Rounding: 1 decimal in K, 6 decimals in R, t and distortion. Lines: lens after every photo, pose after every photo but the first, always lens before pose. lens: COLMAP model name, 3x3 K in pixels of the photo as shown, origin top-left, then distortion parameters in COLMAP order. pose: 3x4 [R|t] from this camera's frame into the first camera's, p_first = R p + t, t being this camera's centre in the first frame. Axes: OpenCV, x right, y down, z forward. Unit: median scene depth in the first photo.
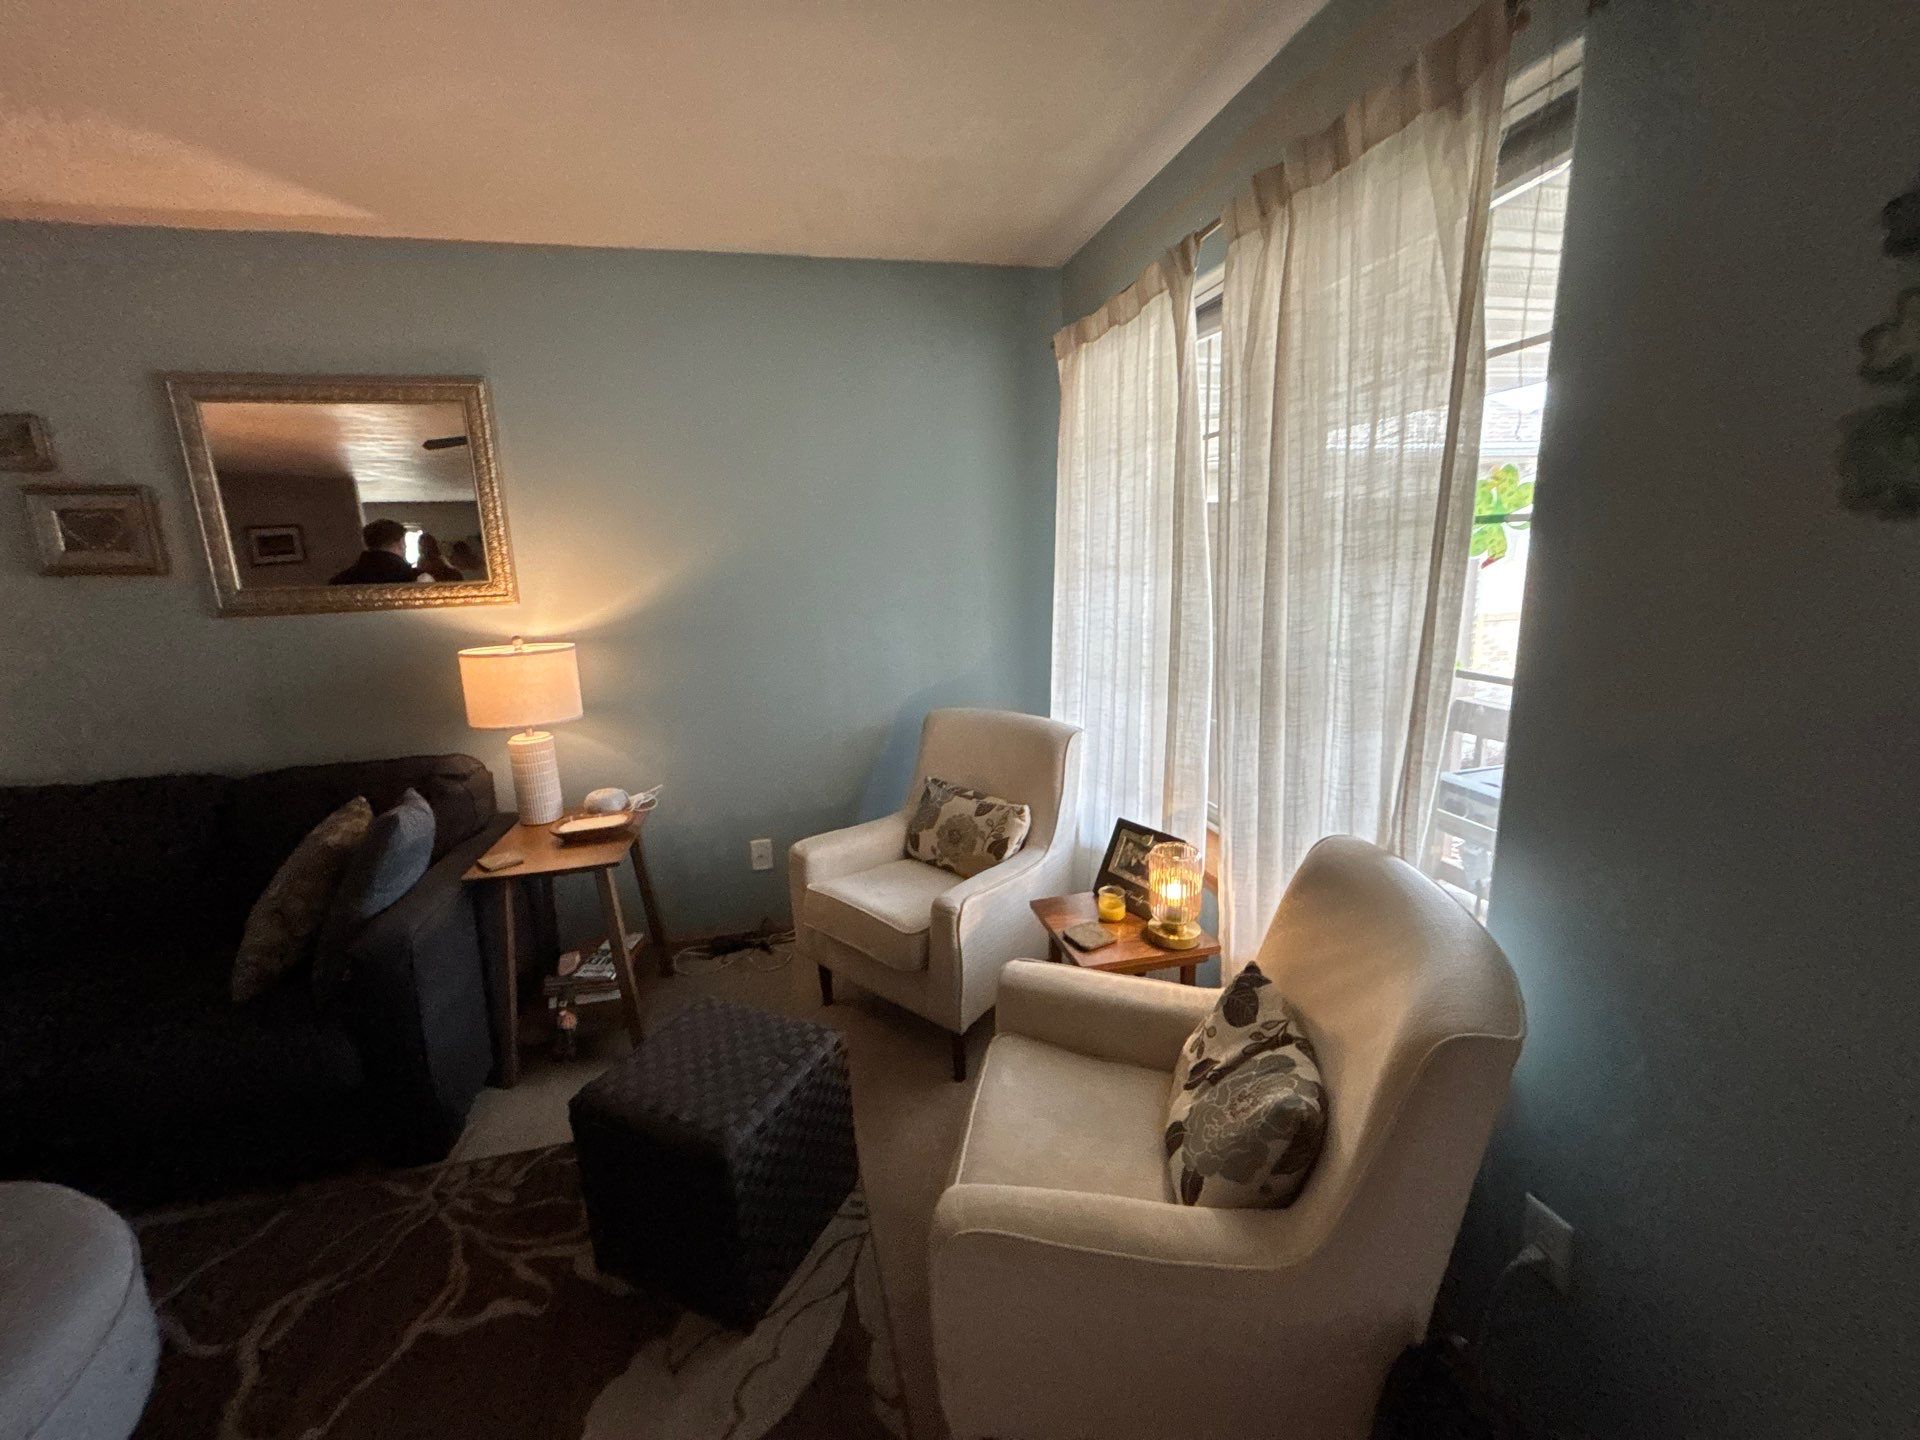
lens RADIAL K [[784.4, 0, 967.5], [0, 784.4, 702.0], [0, 0, 1]] dist [-0.003364, -0.000591]
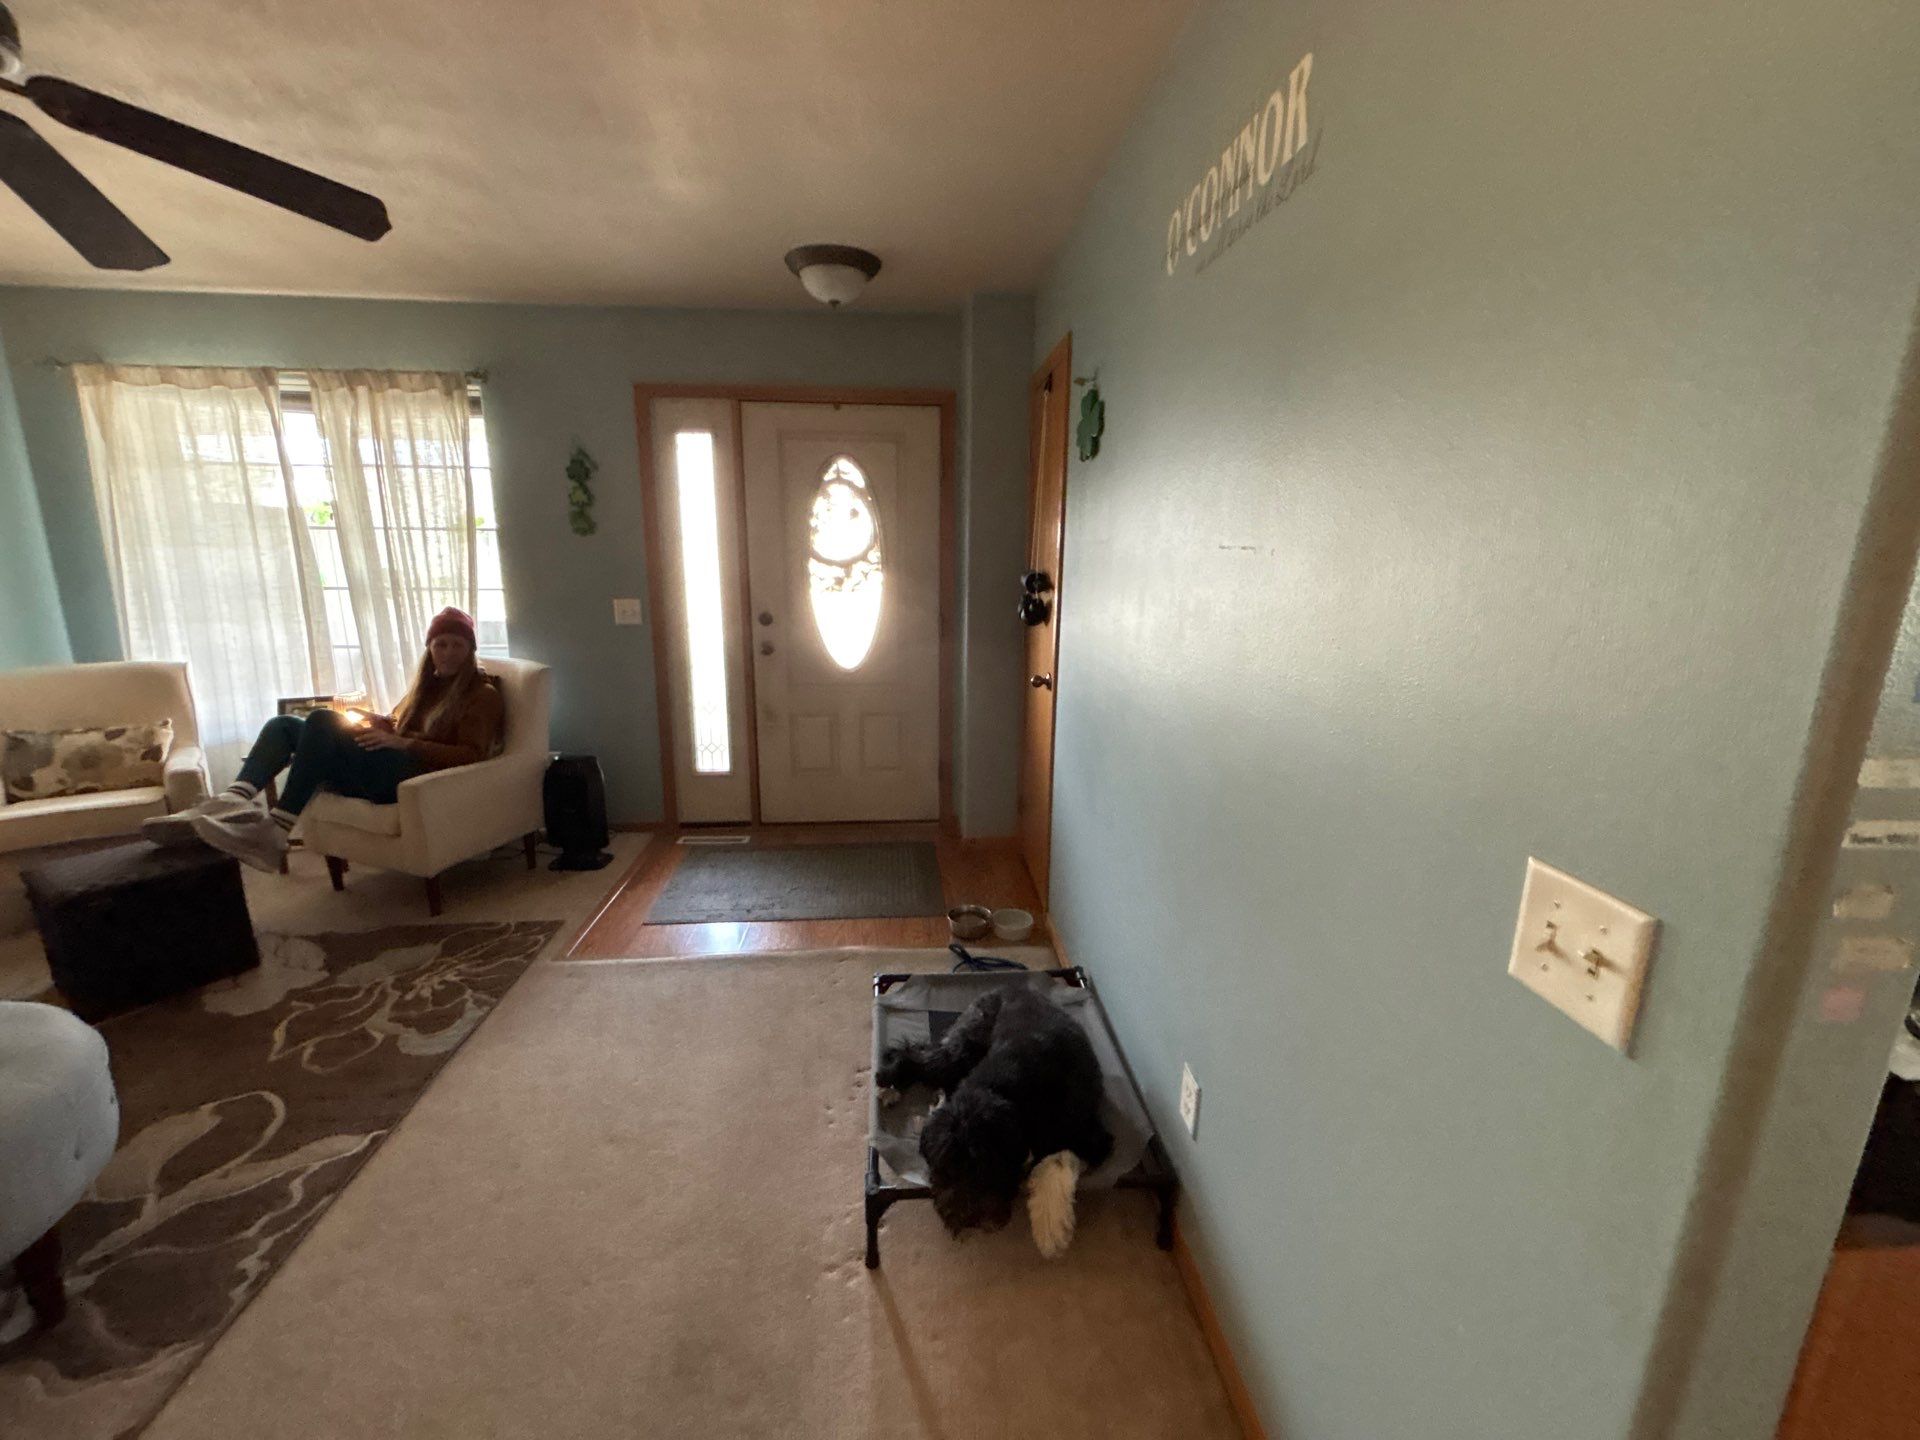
lens RADIAL K [[766.1, 0, 960.0], [0, 766.1, 720.0], [0, 0, 1]] dist [-0.002362, -0.000267]
pose [[0.155769, -0.179400, 0.971366, -1.050512], [0.177856, 0.972392, 0.151068, 0.185022], [-0.971650, 0.149232, 0.183375, -0.619334]]
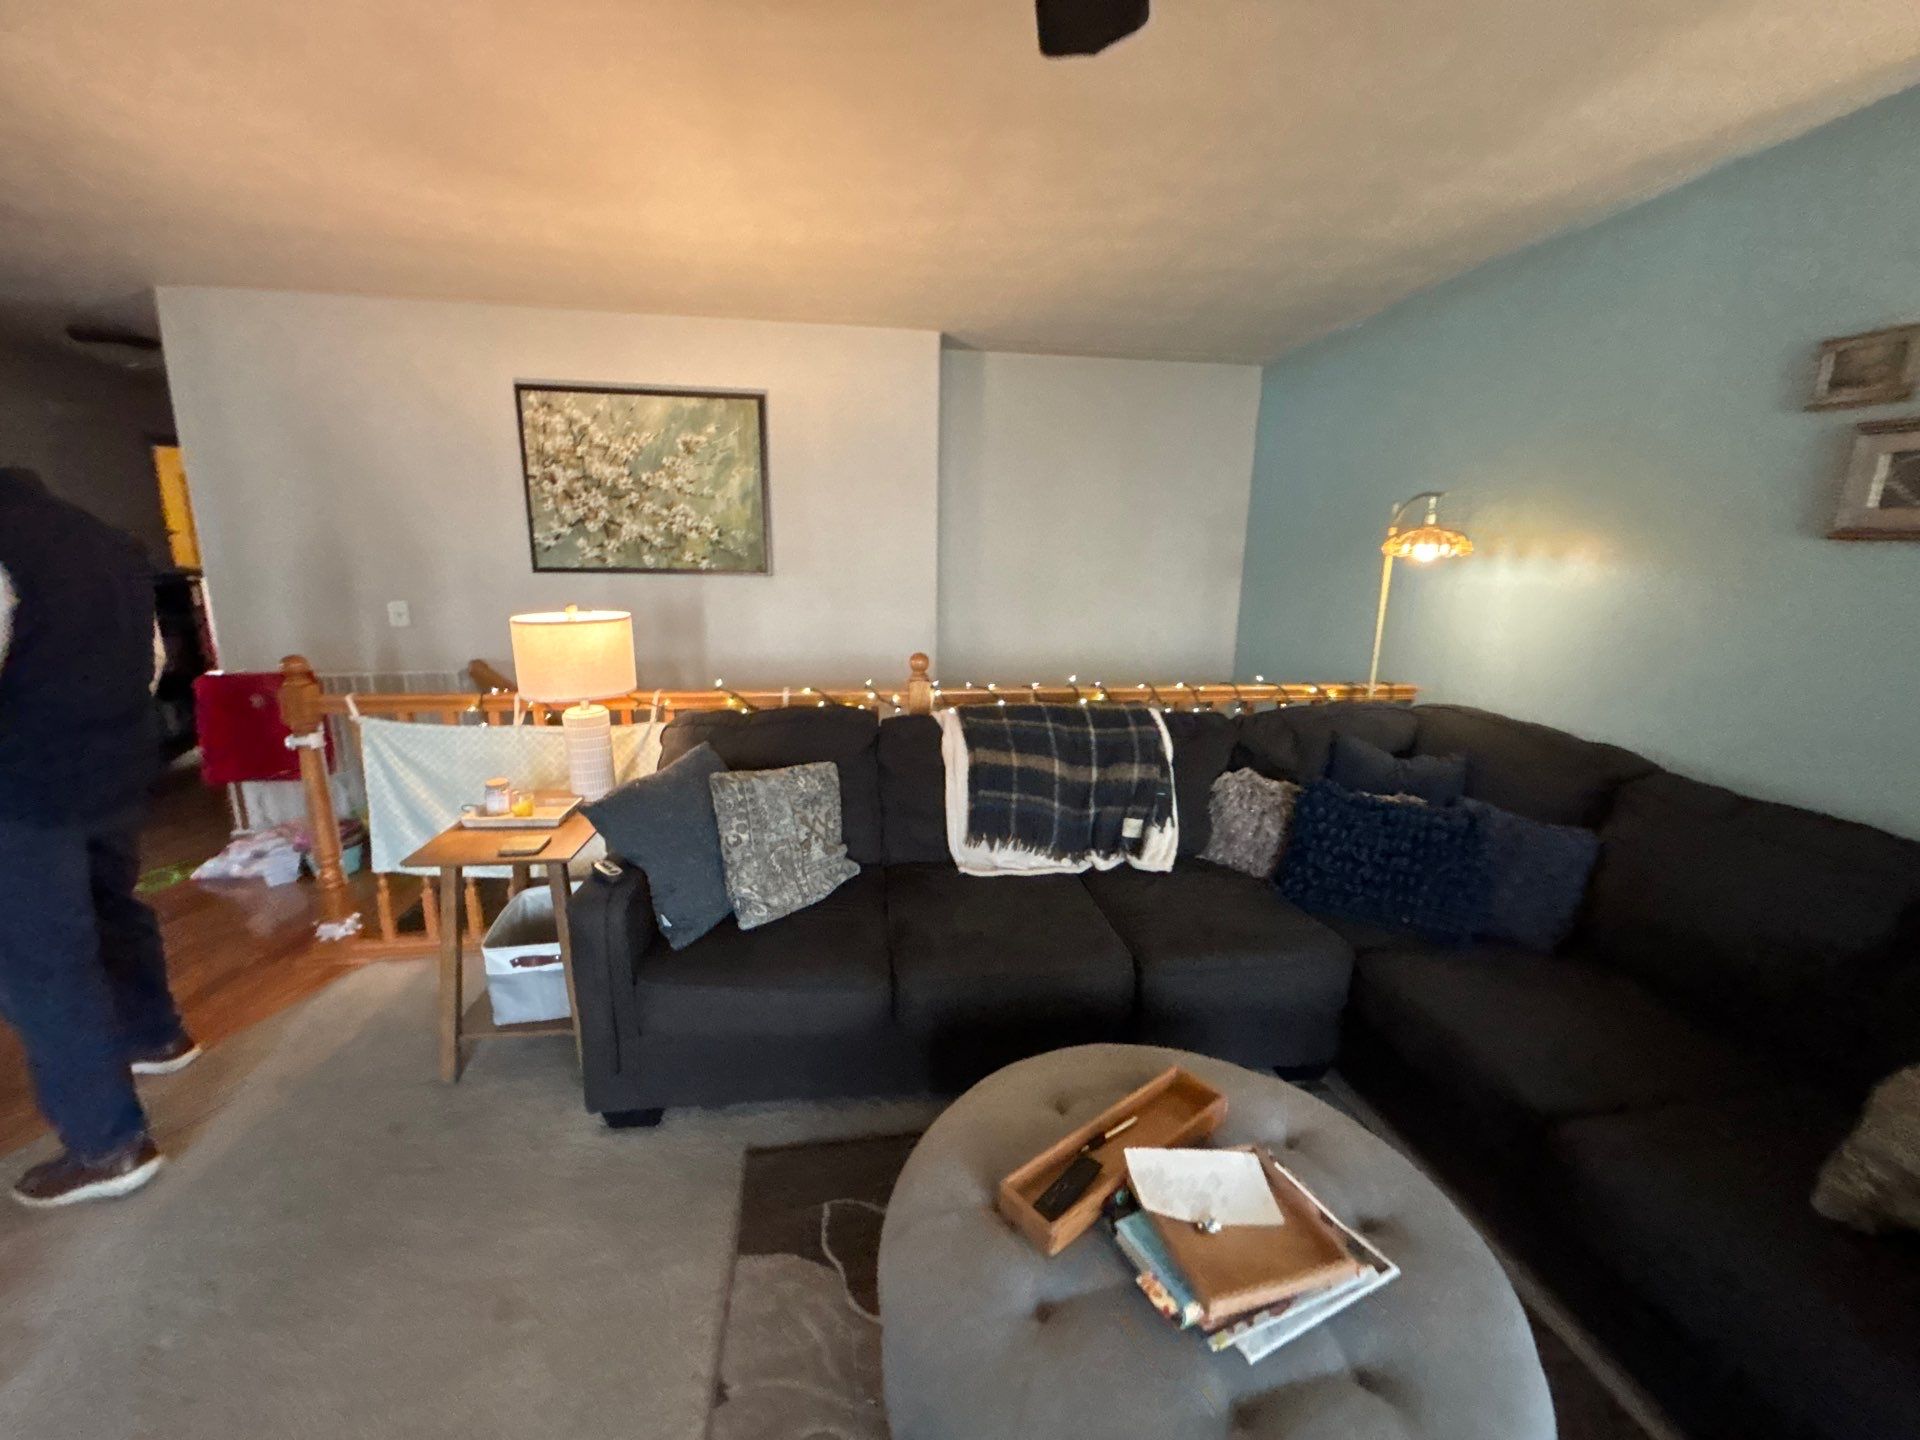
lens RADIAL K [[766.1, 0, 960.0], [0, 766.1, 720.0], [0, 0, 1]] dist [-0.002362, -0.000267]
pose [[-0.095944, 0.243630, -0.965111, -0.305573], [-0.212865, 0.942132, 0.258990, -0.002075], [0.972360, 0.230287, -0.038531, 0.209196]]
